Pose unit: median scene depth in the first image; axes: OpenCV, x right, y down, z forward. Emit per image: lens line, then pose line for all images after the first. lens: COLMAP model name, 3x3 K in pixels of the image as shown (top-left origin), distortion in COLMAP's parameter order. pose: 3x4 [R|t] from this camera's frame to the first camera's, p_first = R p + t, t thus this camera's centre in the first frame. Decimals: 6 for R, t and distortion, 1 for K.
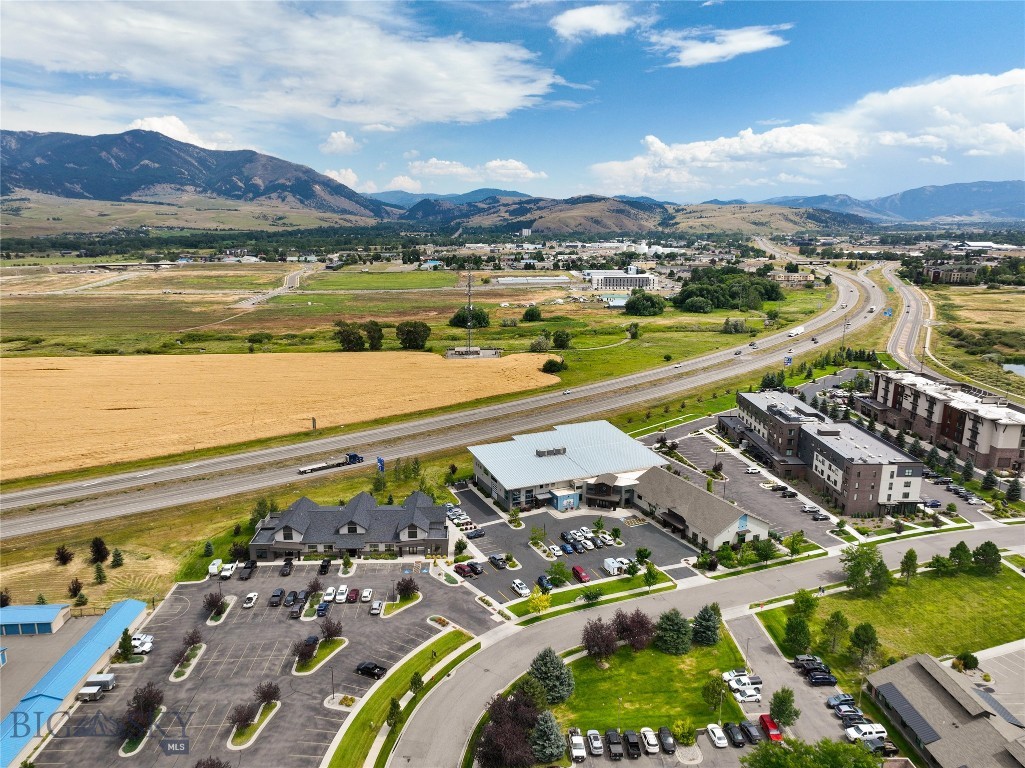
lens RADIAL K [[724.7, 0, 512.0], [0, 724.7, 361.2], [0, 0, 1]] dist [-0.001968, 0.019871]
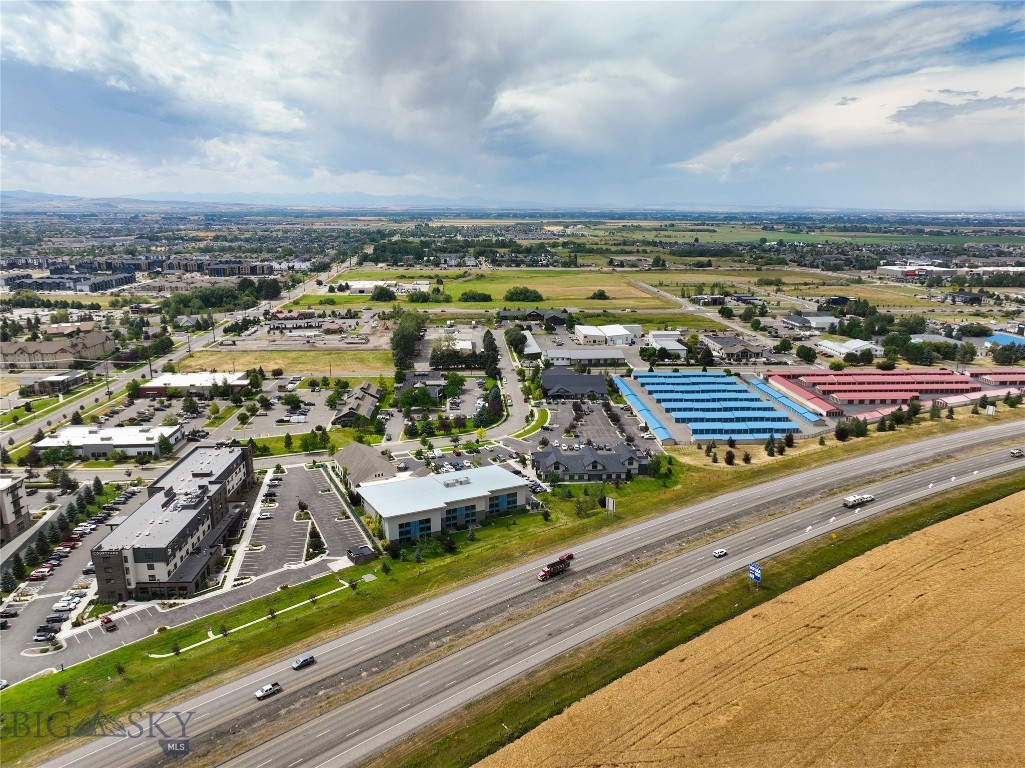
lens RADIAL K [[739.5, 0, 513.3], [0, 739.5, 359.6], [0, 0, 1]] dist [-0.003298, 0.001559]
pose [[-0.999902, -0.002060, -0.013851, -0.015900], [-0.007279, 0.921433, 0.388469, -0.432702], [0.011962, 0.388532, -0.921358, 1.703948]]
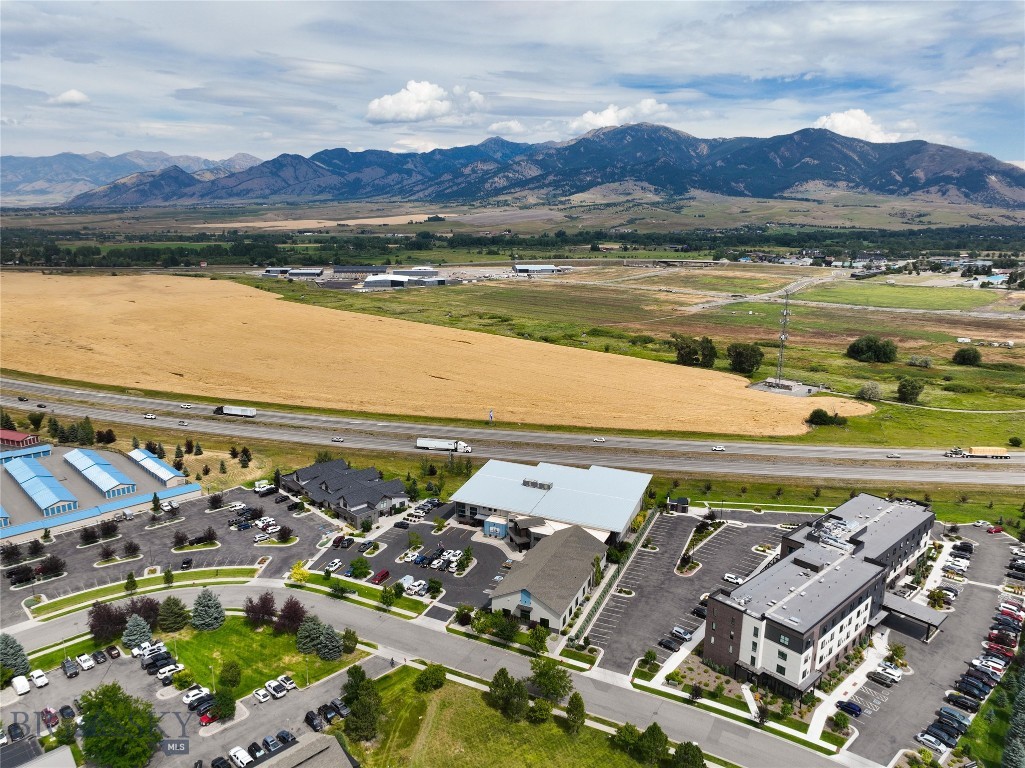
lens RADIAL K [[719.7, 0, 512.5], [0, 719.7, 384.0], [0, 0, 1]] dist [-0.006027, 0.024131]
pose [[0.661994, 0.176523, -0.728425, 0.638185], [-0.147939, 0.983524, 0.103896, -0.098599], [0.734764, 0.038984, 0.677202, 0.235042]]
